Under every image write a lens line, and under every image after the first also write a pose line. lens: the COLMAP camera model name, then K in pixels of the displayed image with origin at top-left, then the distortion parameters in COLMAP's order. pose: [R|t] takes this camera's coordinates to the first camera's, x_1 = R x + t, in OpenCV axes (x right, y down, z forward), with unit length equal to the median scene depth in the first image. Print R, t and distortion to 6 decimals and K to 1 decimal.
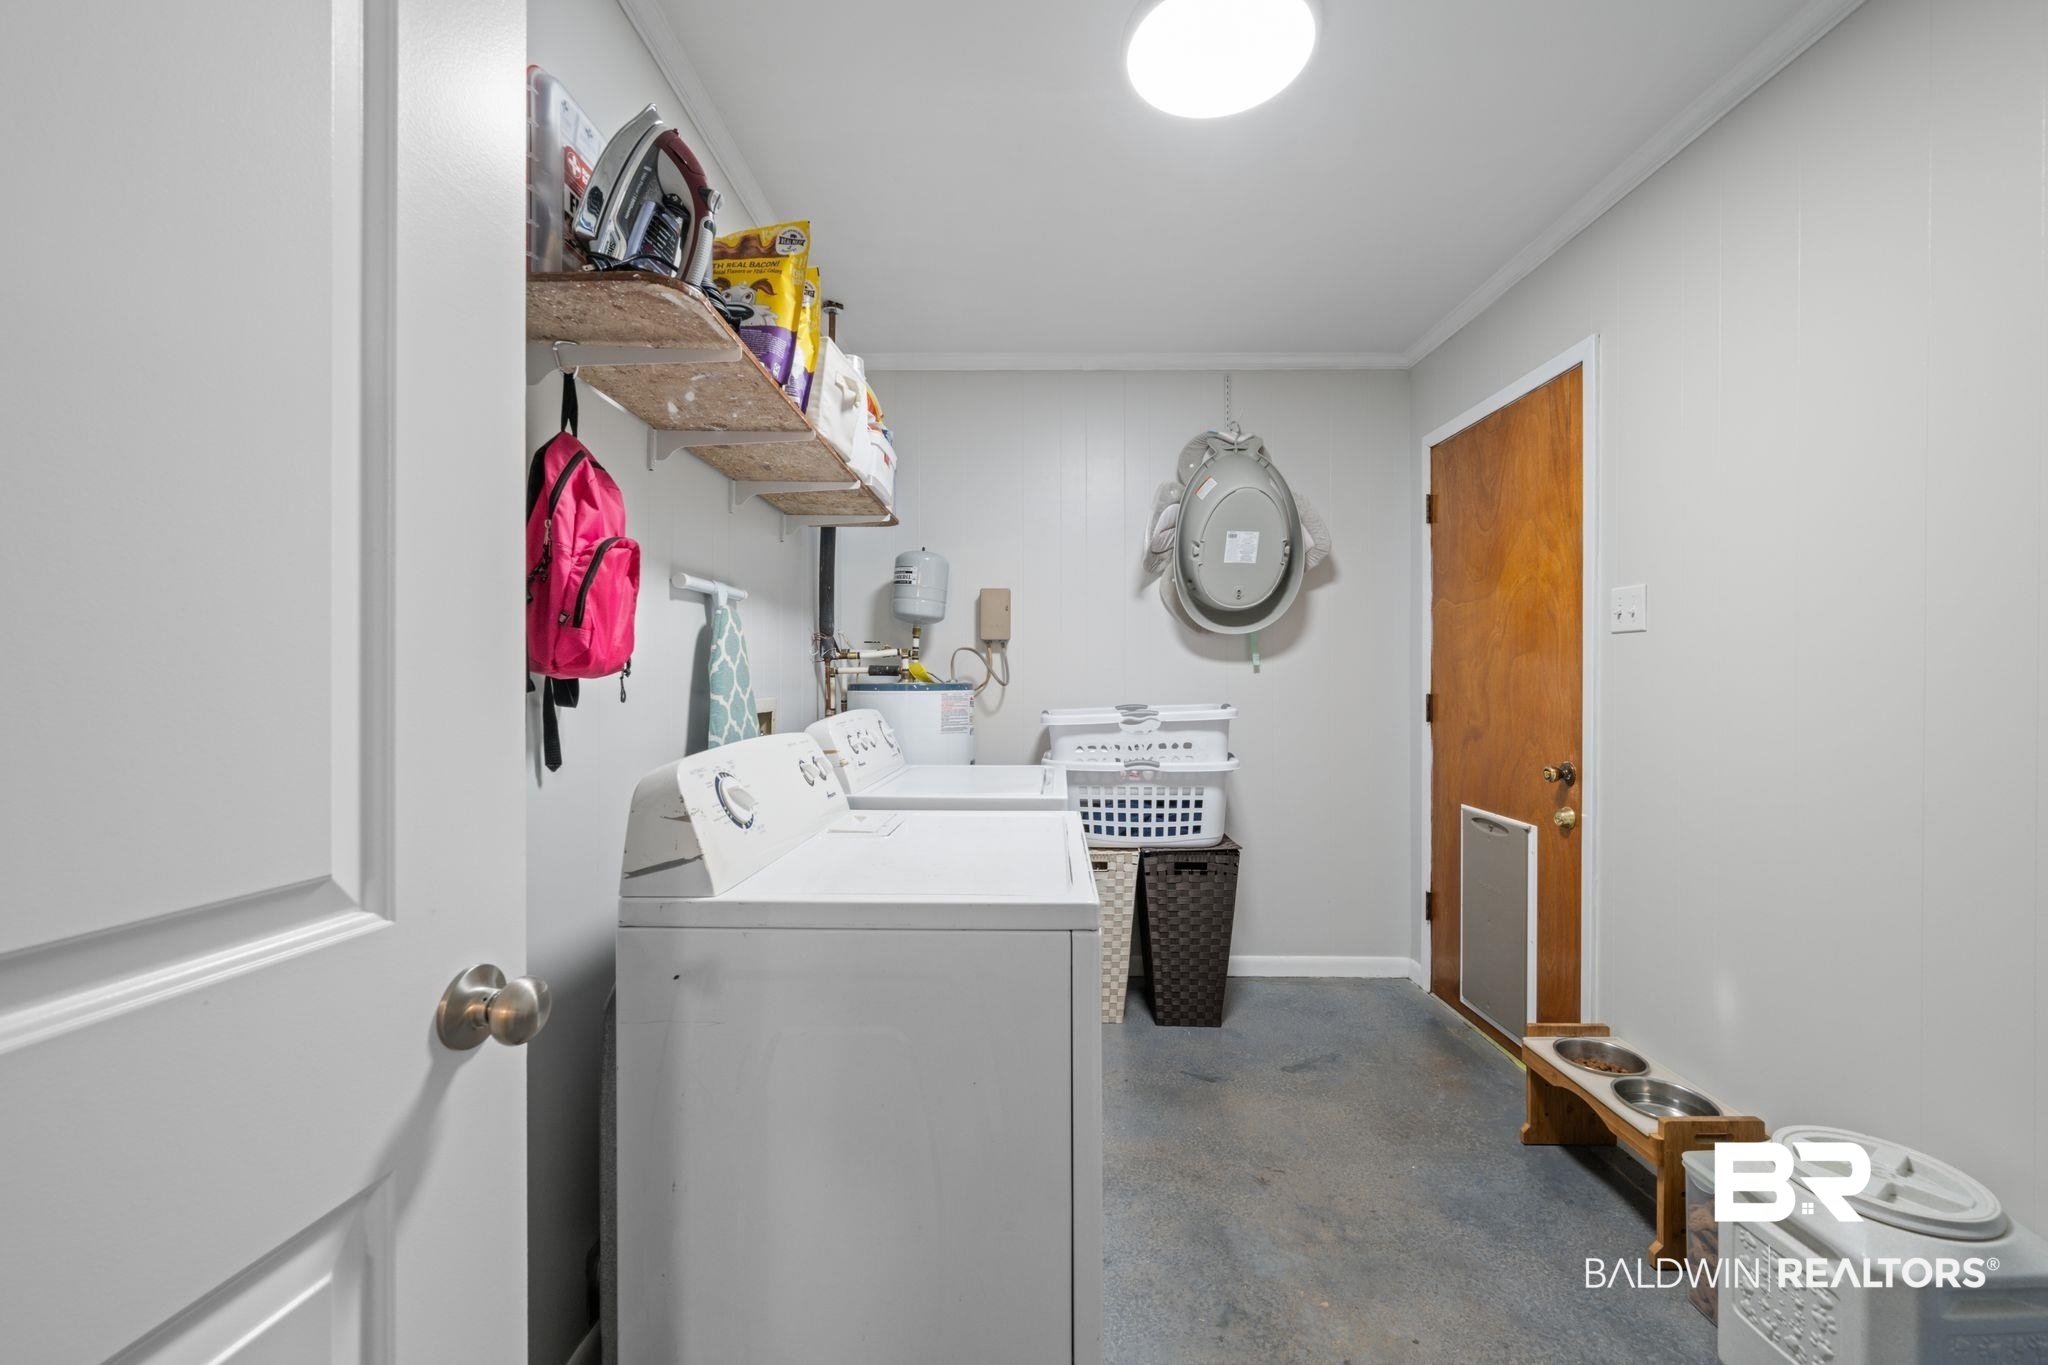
lens RADIAL K [[807.2, 0, 1024.0], [0, 807.2, 682.5], [0, 0, 1]] dist [-0.000979, -0.000378]
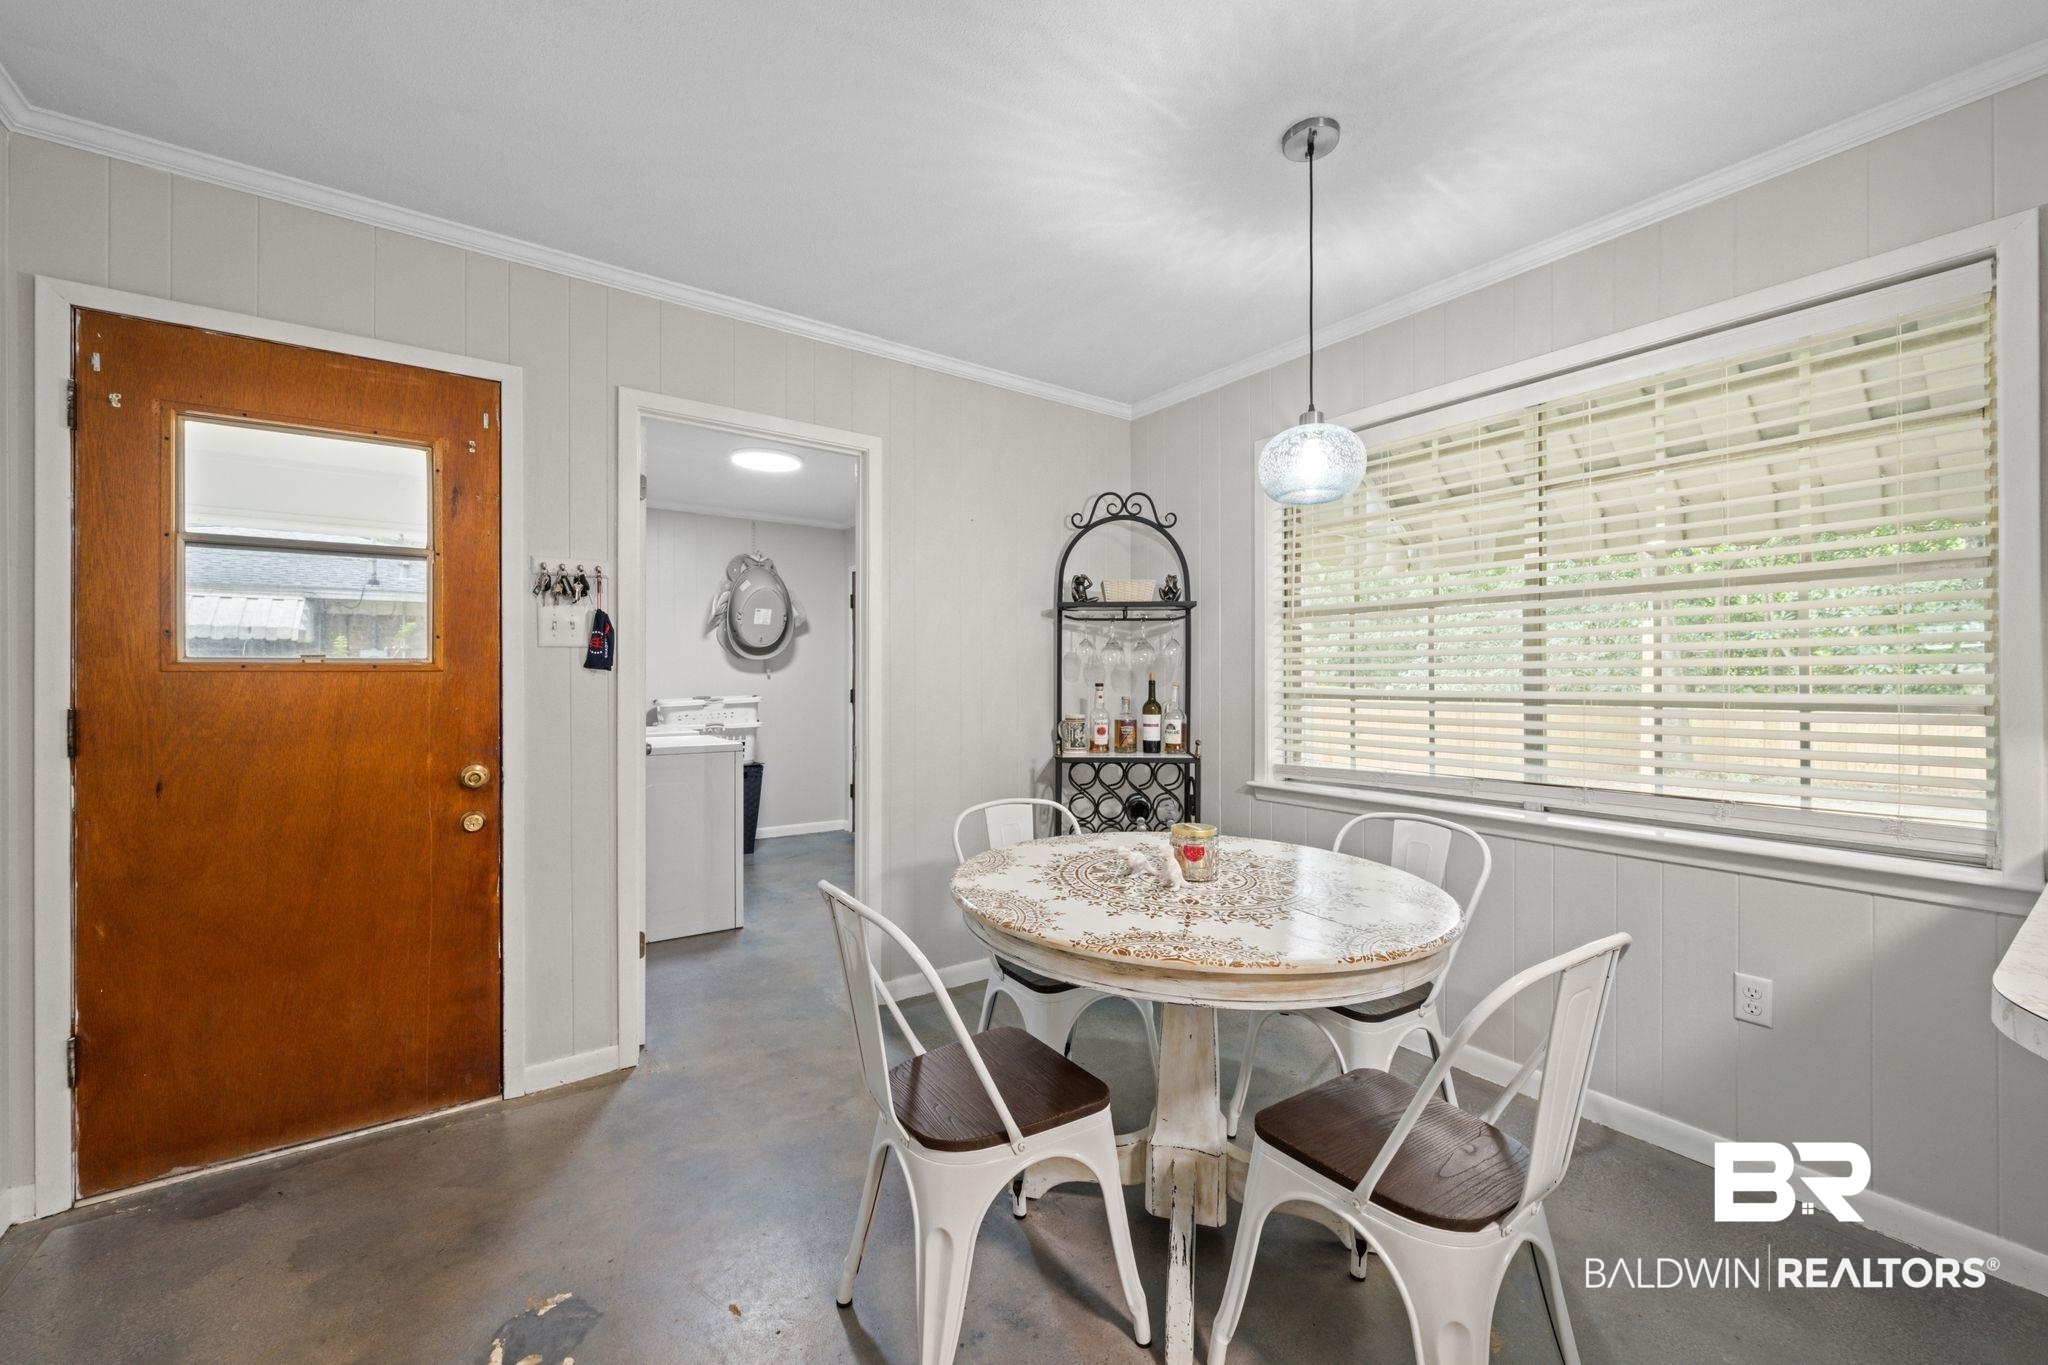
lens RADIAL K [[803.2, 0, 1027.9], [0, 803.2, 663.7], [0, 0, 1]] dist [0.001302, -0.000063]
pose [[0.809910, 0.010709, 0.586456, -0.351203], [0.003679, 0.999721, -0.023336, -0.002003], [-0.586542, 0.021058, 0.809645, -0.957562]]
